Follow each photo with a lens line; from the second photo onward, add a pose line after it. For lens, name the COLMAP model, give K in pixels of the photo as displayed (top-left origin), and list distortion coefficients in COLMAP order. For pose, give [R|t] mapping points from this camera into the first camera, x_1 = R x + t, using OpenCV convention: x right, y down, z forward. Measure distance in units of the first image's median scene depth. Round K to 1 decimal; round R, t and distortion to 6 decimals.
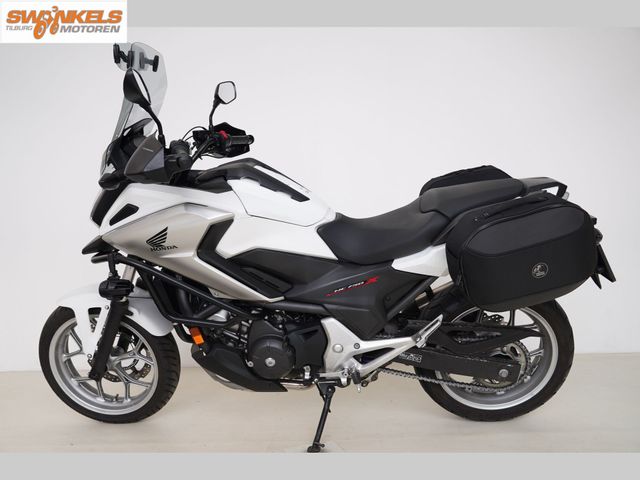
lens RADIAL K [[497.1, 0, 320.0], [0, 497.1, 240.0], [0, 0, 1]] dist [-0.044406, 0.000254]
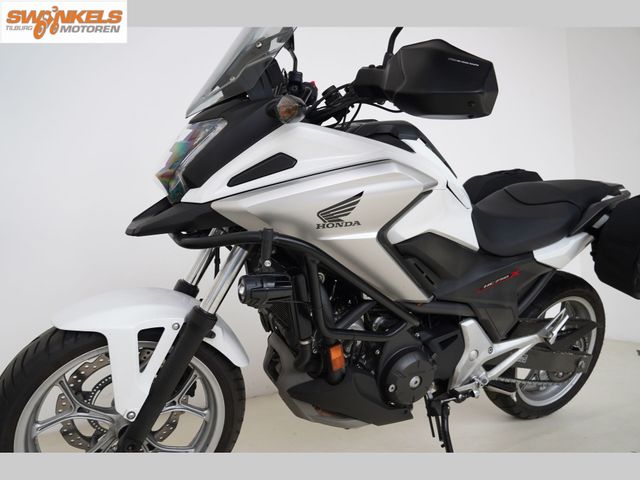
lens RADIAL K [[497.1, 0, 320.0], [0, 497.1, 240.0], [0, 0, 1]] dist [-0.044406, 0.000254]
pose [[0.829143, 0.038573, 0.557704, -0.669433], [-0.003408, 0.997947, -0.063955, 0.075741], [-0.559026, 0.051128, 0.827572, 0.435361]]
